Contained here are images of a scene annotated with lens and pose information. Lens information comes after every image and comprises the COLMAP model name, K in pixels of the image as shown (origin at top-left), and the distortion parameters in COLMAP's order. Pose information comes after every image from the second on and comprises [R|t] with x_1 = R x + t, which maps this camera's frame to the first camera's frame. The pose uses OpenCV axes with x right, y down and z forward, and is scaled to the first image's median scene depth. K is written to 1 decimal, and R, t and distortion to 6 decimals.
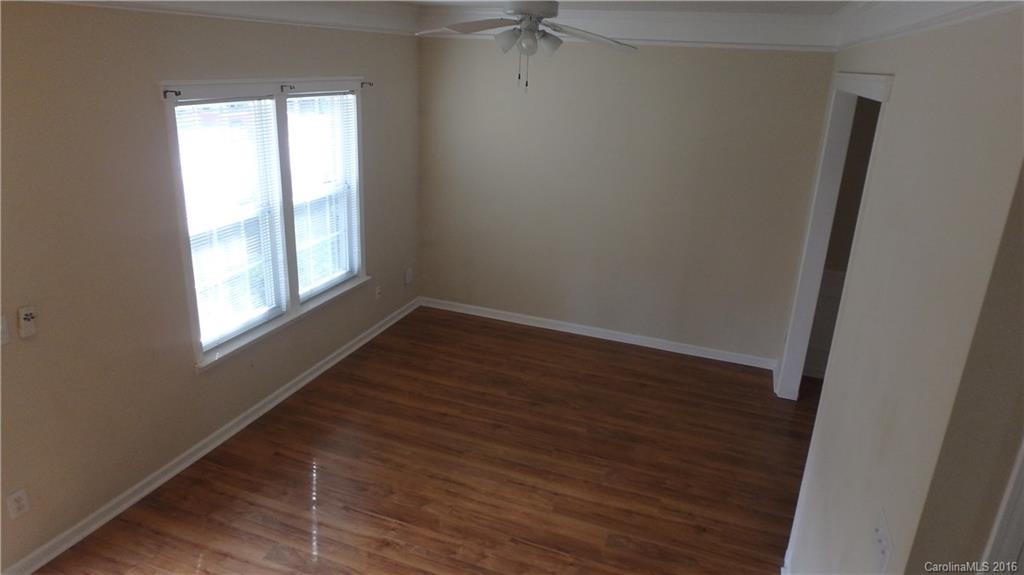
lens RADIAL K [[648.2, 0, 510.5], [0, 648.2, 281.7], [0, 0, 1]] dist [0.005062, 0.005532]
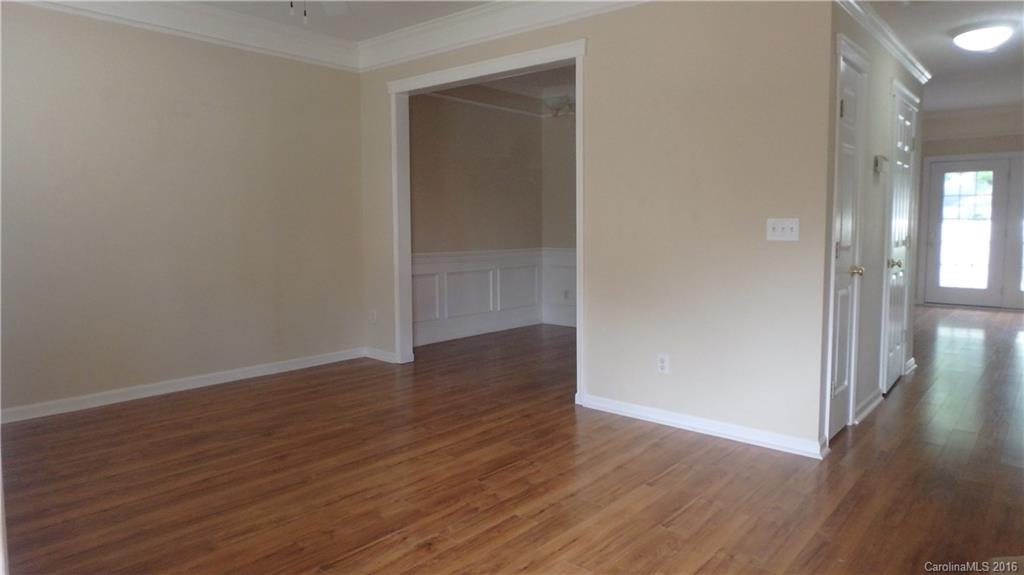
lens RADIAL K [[648.2, 0, 513.5], [0, 648.2, 291.6], [0, 0, 1]] dist [0.005062, 0.005532]
pose [[0.335123, -0.129467, 0.933237, -0.733543], [0.322529, 0.946433, 0.015479, 0.137753], [-0.885250, 0.295808, 0.358928, 0.511737]]
